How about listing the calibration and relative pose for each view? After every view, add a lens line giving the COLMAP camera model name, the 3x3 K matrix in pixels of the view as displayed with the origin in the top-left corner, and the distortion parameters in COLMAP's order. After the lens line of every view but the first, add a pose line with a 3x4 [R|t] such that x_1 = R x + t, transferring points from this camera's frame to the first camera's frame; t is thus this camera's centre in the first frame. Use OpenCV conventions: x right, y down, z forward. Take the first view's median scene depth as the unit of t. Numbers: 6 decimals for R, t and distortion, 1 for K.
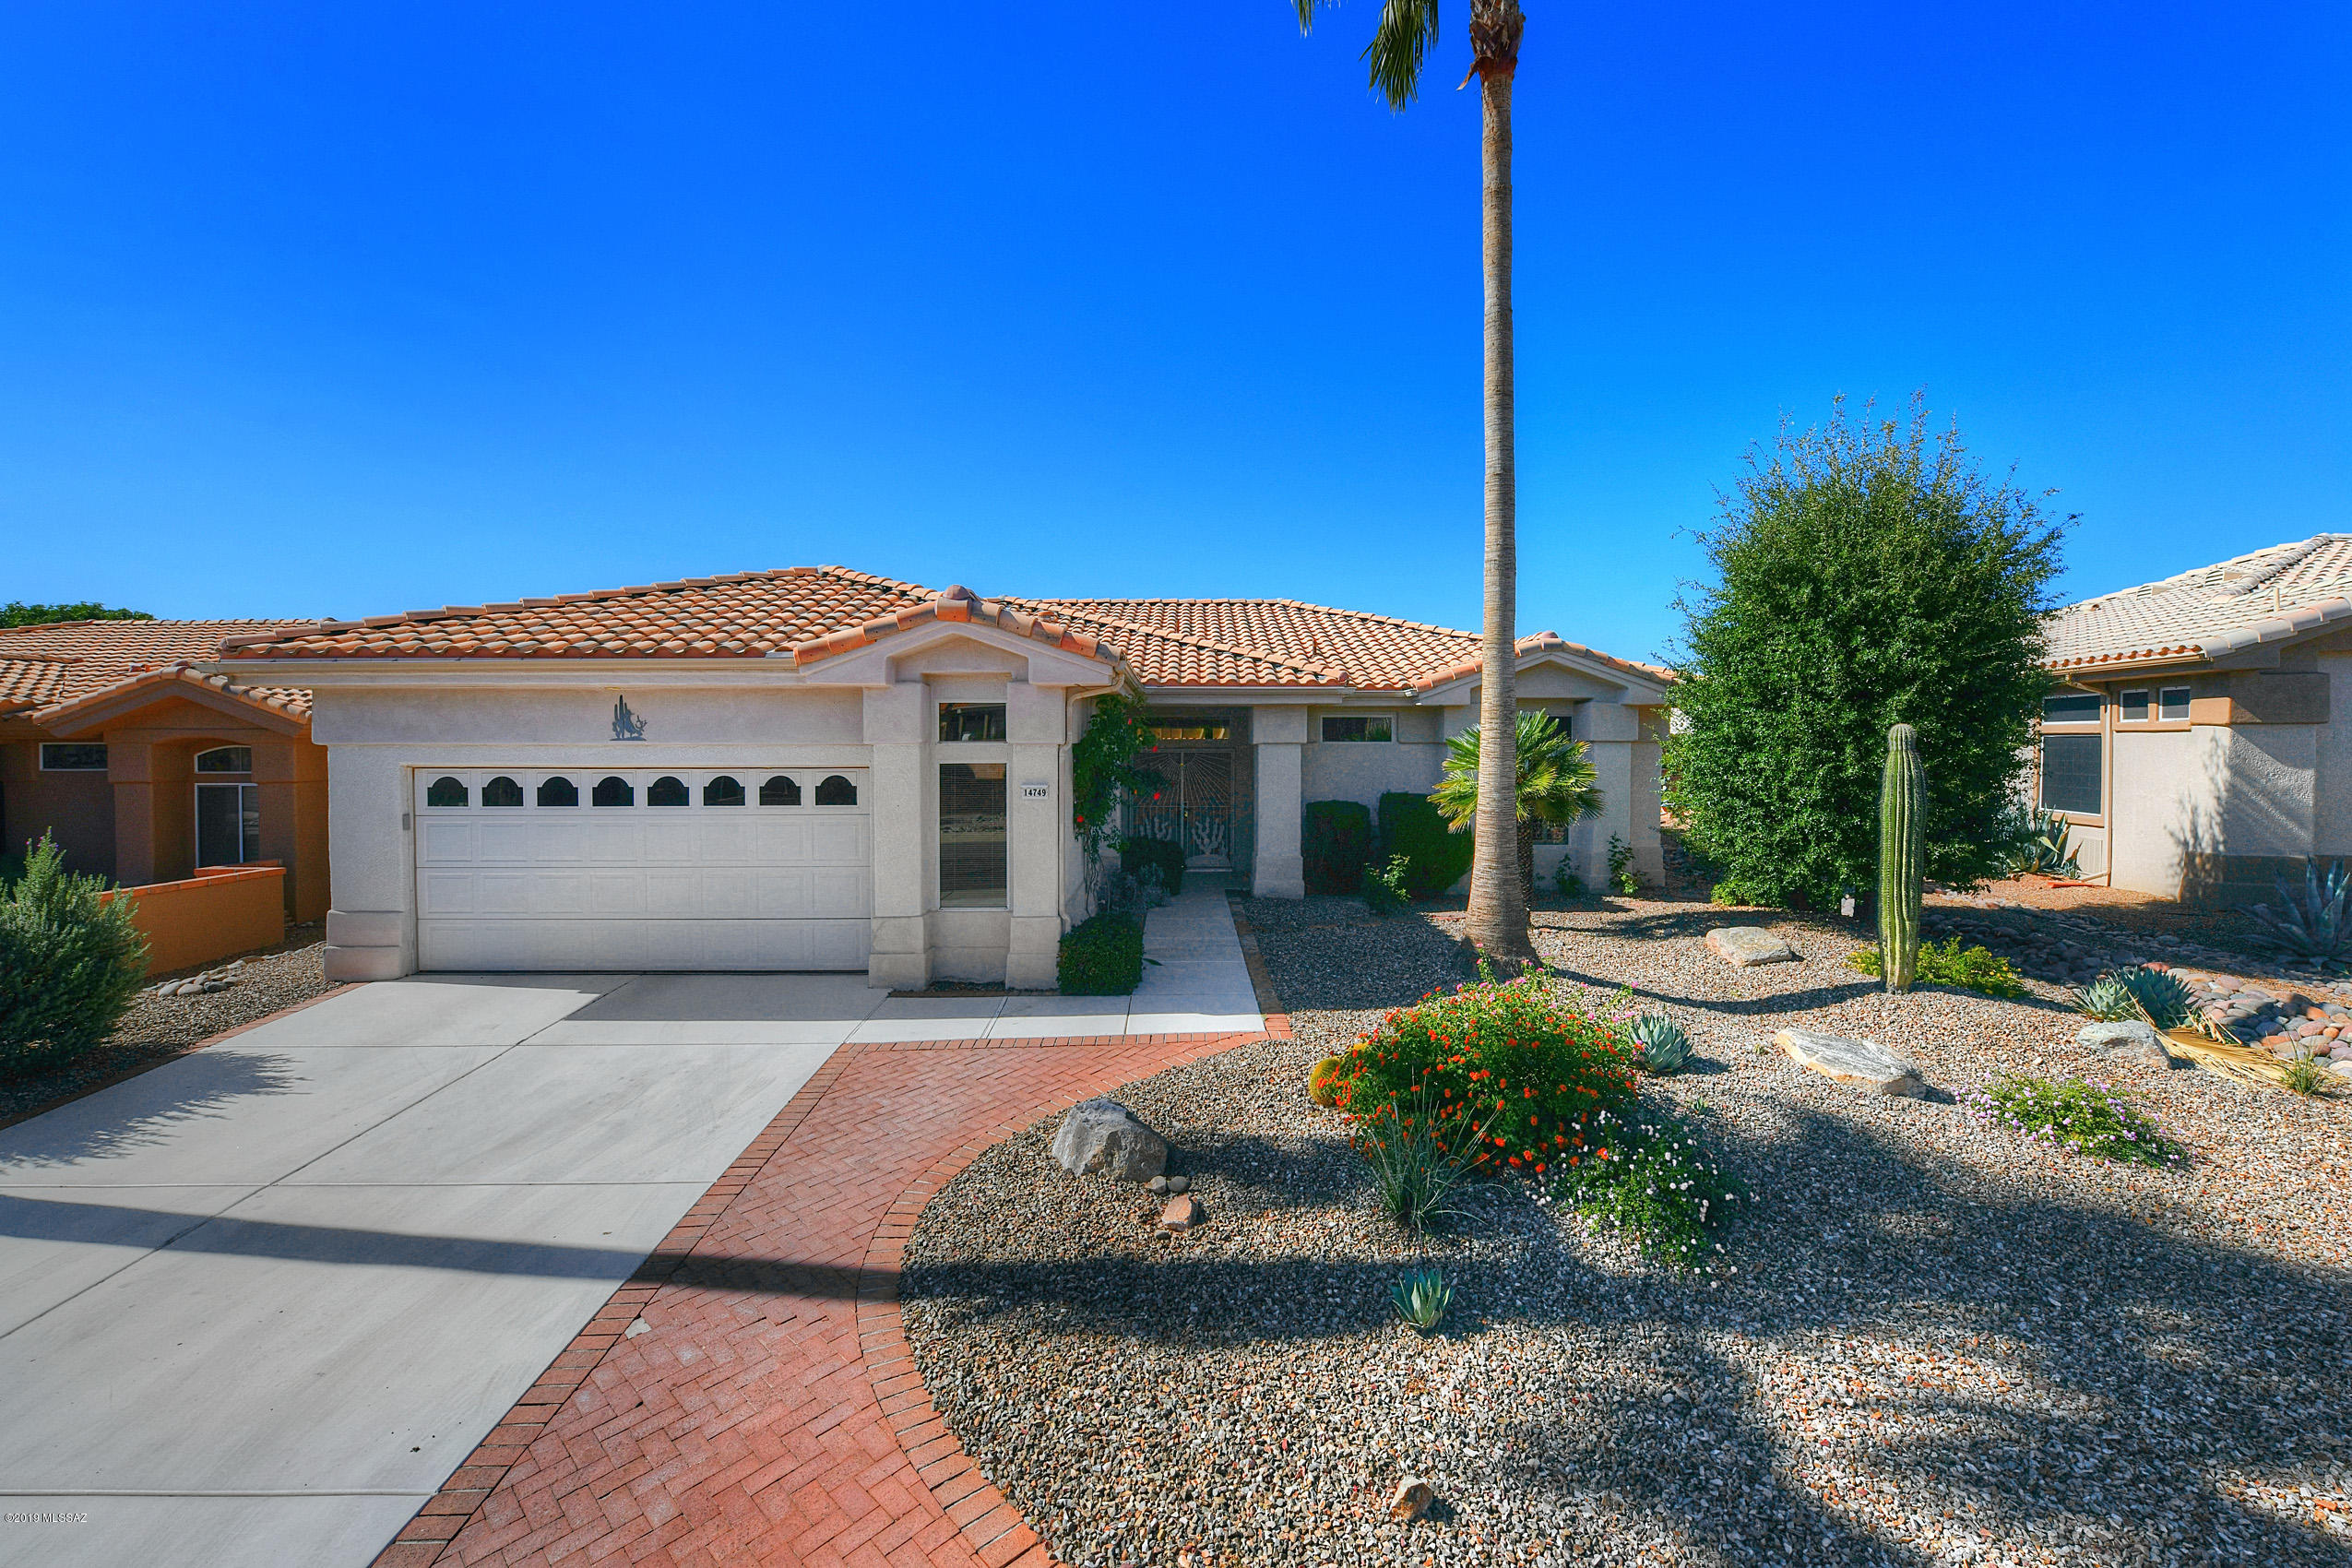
lens RADIAL K [[992.5, 0, 1182.0], [0, 992.5, 754.7], [0, 0, 1]] dist [-0.011657, -0.000072]
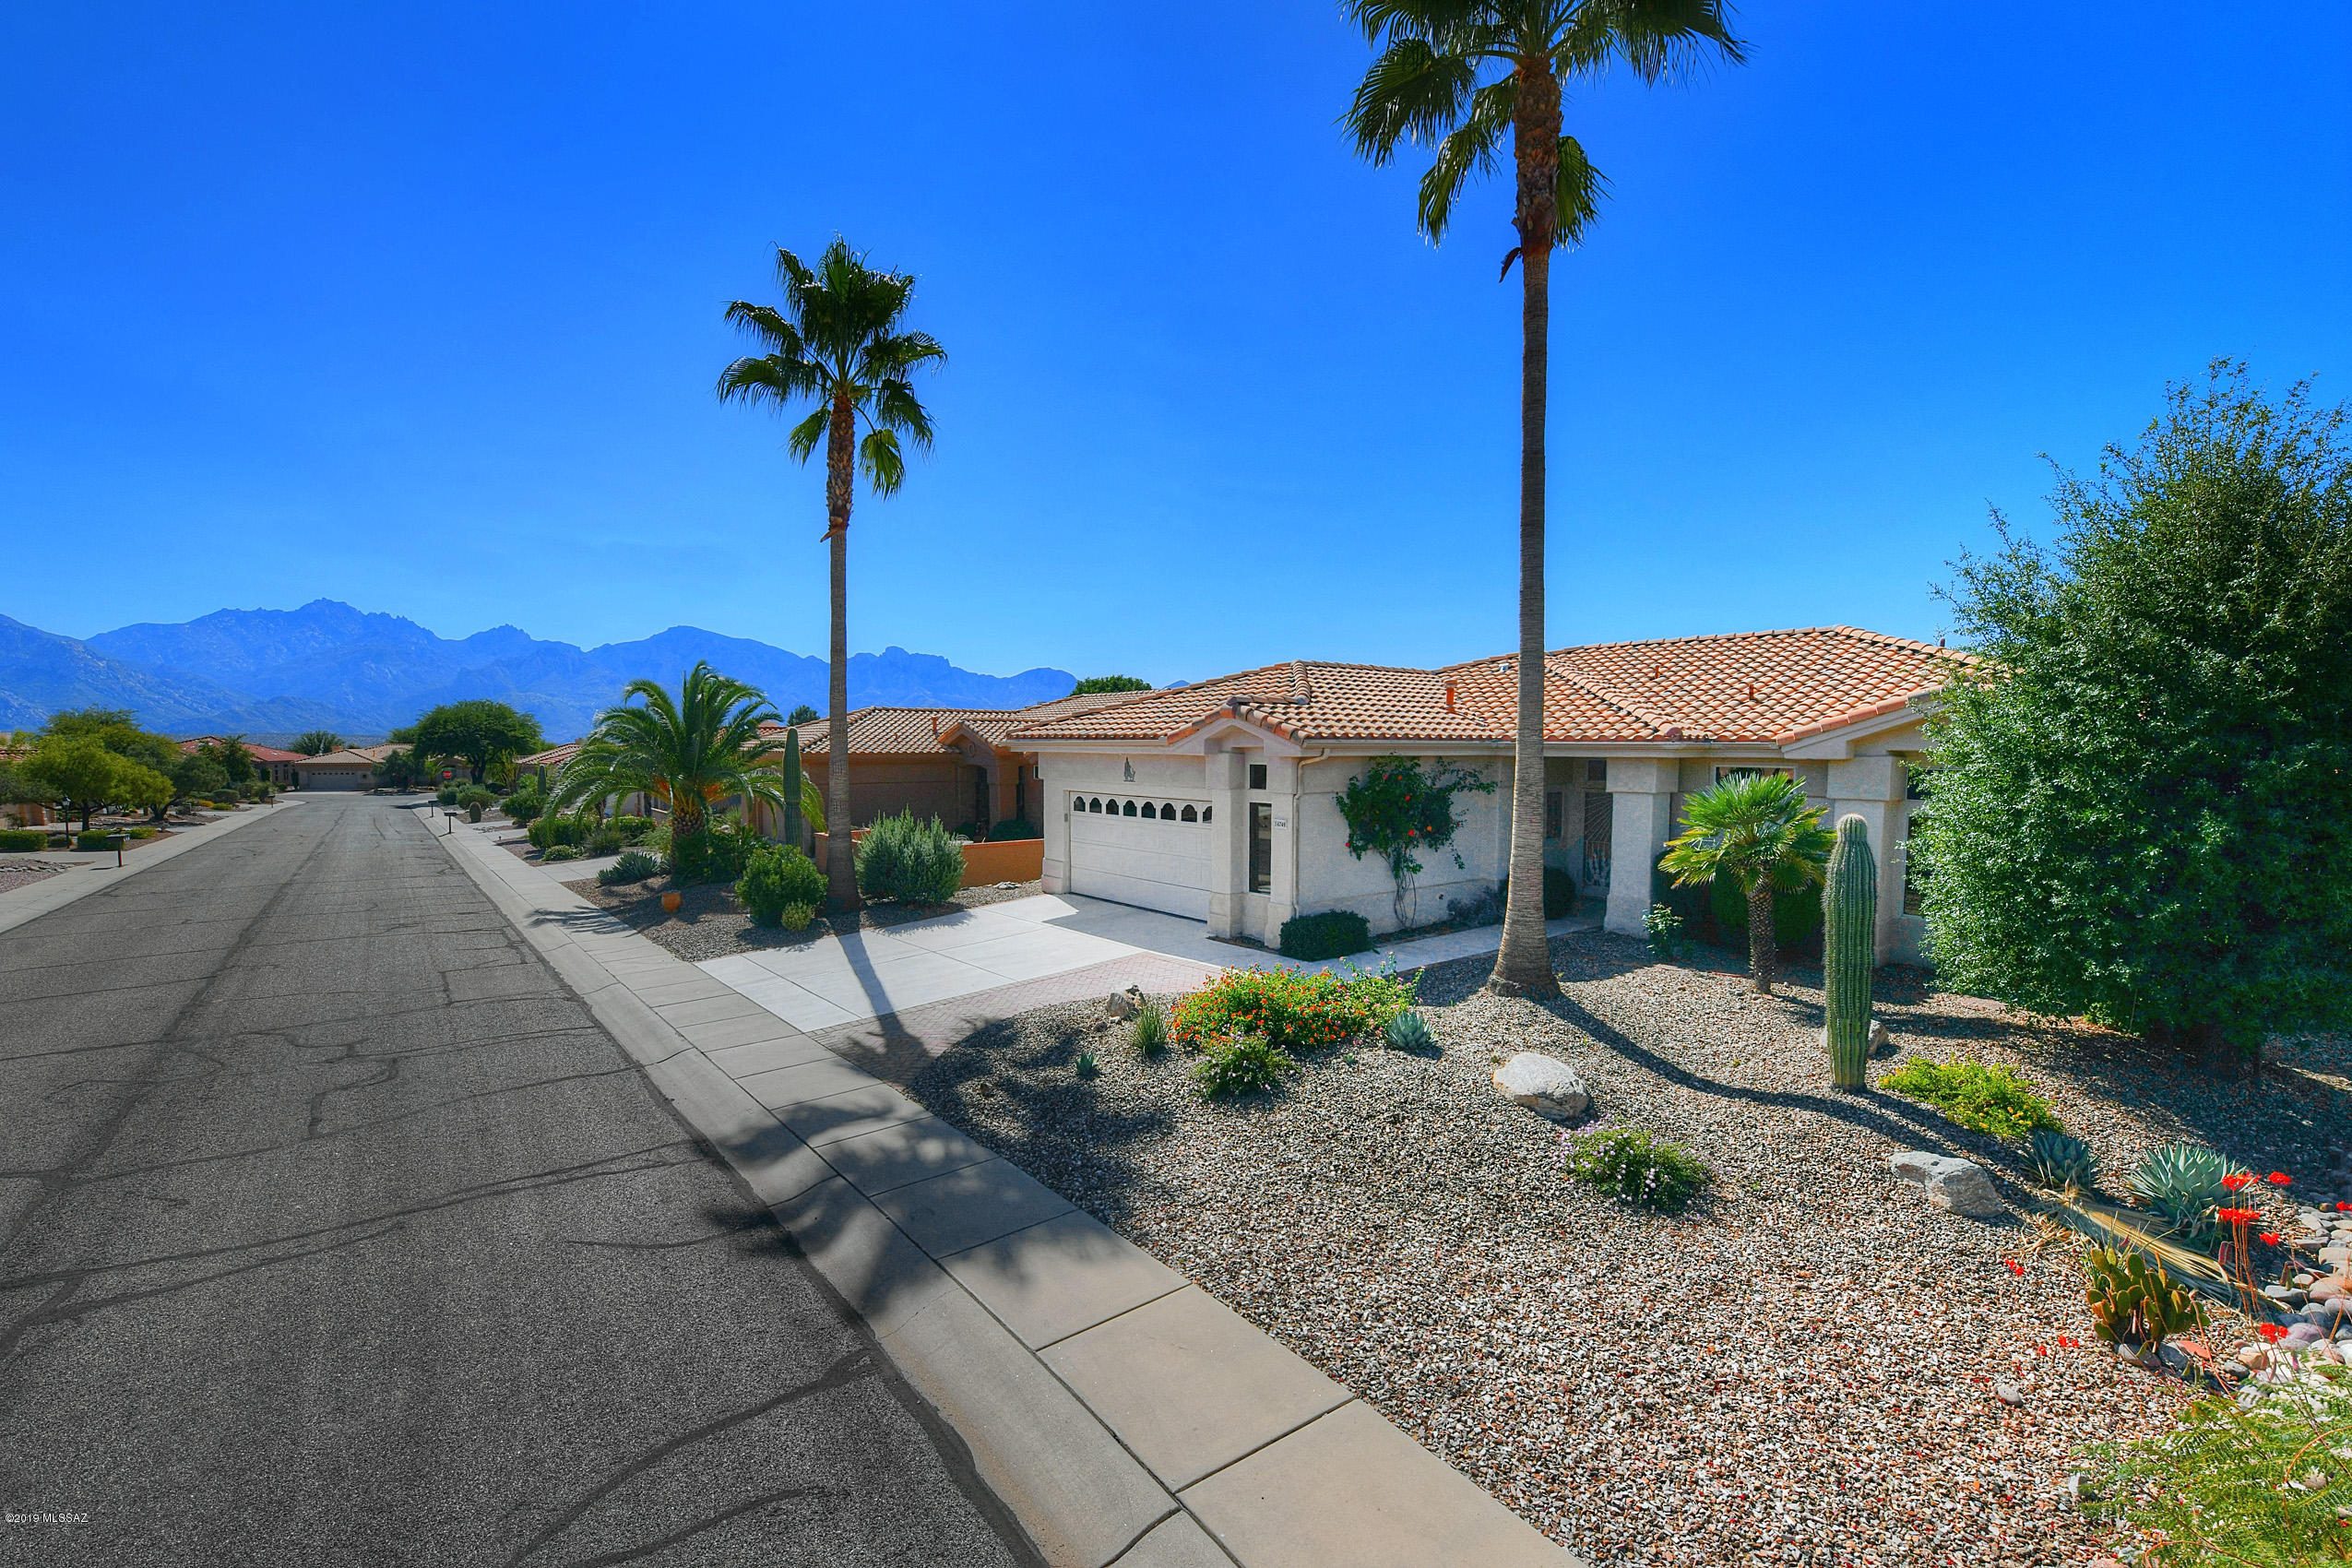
lens RADIAL K [[992.5, 0, 1182.0], [0, 992.5, 754.7], [0, 0, 1]] dist [-0.011657, -0.000072]
pose [[0.626360, 0.013096, -0.779424, 0.947831], [-0.018562, 0.999826, 0.001882, -0.069507], [0.779313, 0.013289, 0.626494, -0.090754]]
